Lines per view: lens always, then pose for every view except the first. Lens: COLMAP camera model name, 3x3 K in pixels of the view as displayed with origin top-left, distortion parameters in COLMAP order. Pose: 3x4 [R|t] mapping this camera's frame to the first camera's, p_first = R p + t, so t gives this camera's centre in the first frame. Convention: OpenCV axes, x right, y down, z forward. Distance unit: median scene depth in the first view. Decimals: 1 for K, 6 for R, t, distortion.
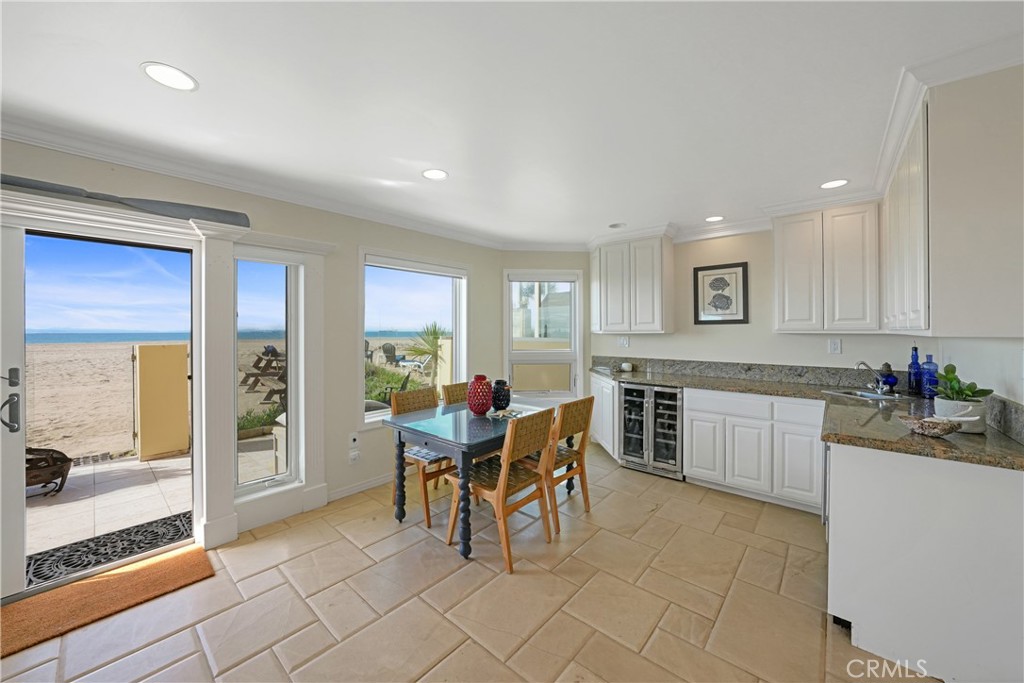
lens RADIAL K [[377.9, 0, 513.0], [0, 377.9, 328.2], [0, 0, 1]] dist [-0.017274, 0.002935]
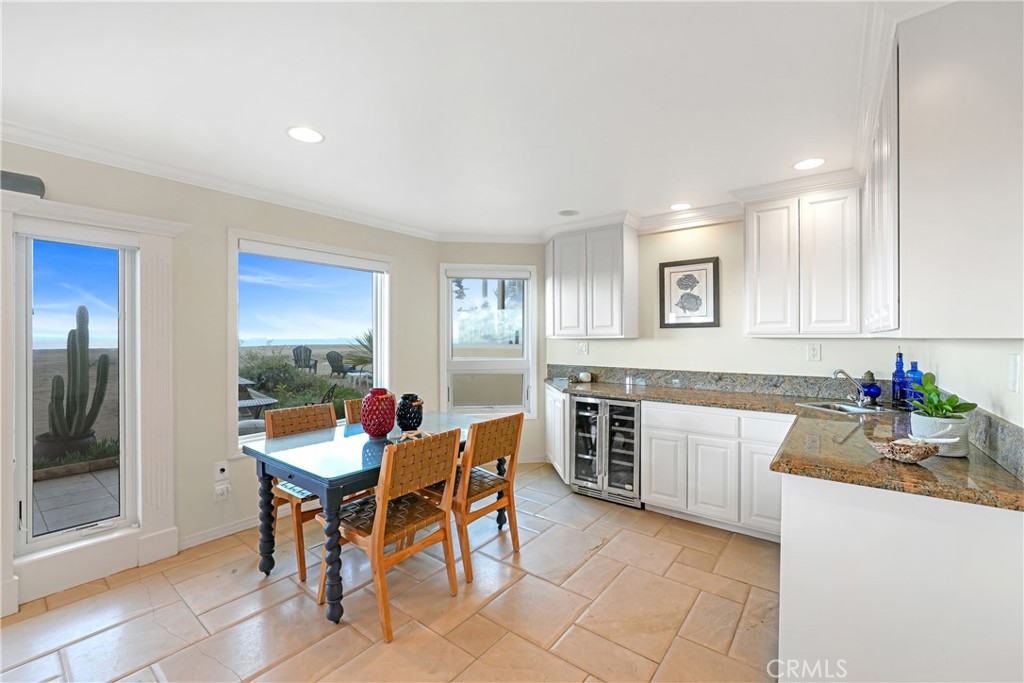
lens RADIAL K [[408.7, 0, 514.4], [0, 408.7, 337.5], [0, 0, 1]] dist [-0.006869, -0.000904]
pose [[0.998983, -0.001624, 0.045065, 0.156460], [0.001359, 0.999982, 0.005921, 0.009194], [-0.045074, -0.005854, 0.998966, 0.102915]]
